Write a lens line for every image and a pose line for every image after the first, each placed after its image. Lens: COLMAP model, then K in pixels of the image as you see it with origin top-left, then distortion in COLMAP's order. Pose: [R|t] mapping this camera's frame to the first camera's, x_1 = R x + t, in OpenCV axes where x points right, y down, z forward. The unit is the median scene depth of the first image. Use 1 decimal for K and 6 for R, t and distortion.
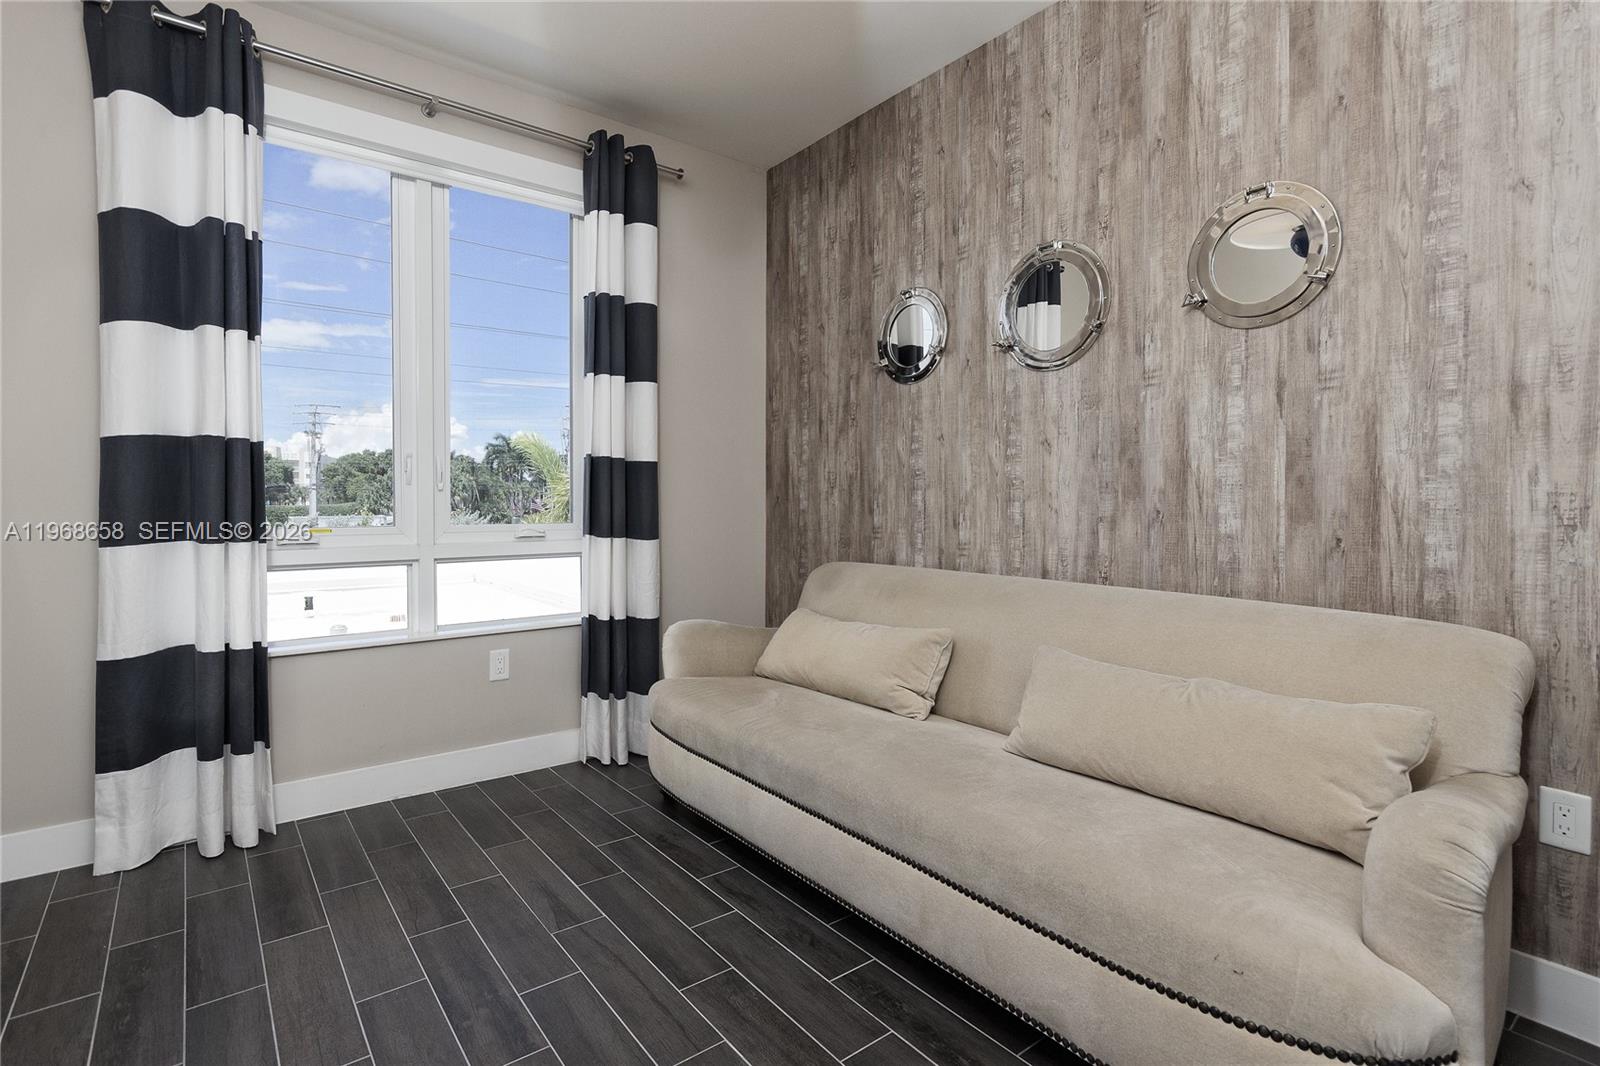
lens RADIAL K [[778.6, 0, 768.4], [0, 778.6, 505.9], [0, 0, 1]] dist [0.000356, 0.001058]
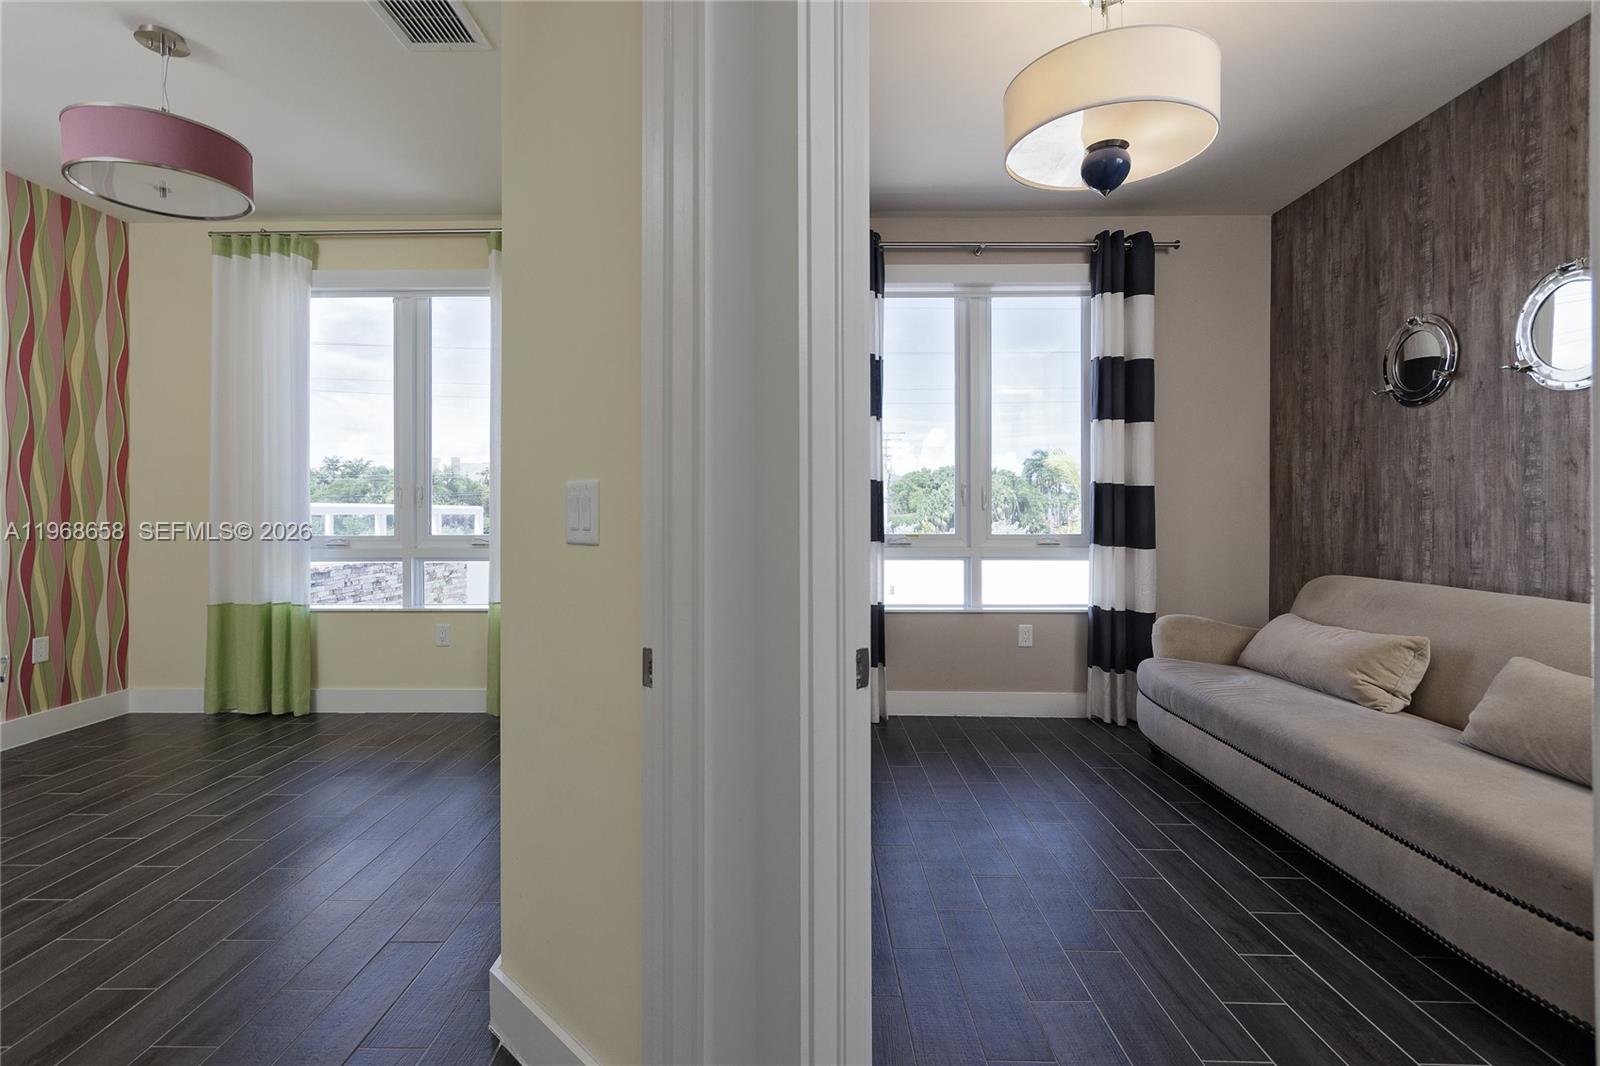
lens RADIAL K [[778.6, 0, 768.4], [0, 778.6, 505.9], [0, 0, 1]] dist [0.000356, 0.001058]
pose [[0.784157, -0.002229, -0.620559, 0.148711], [-0.005799, 0.999924, -0.010919, -0.008674], [0.620535, 0.012161, 0.784084, -0.353166]]
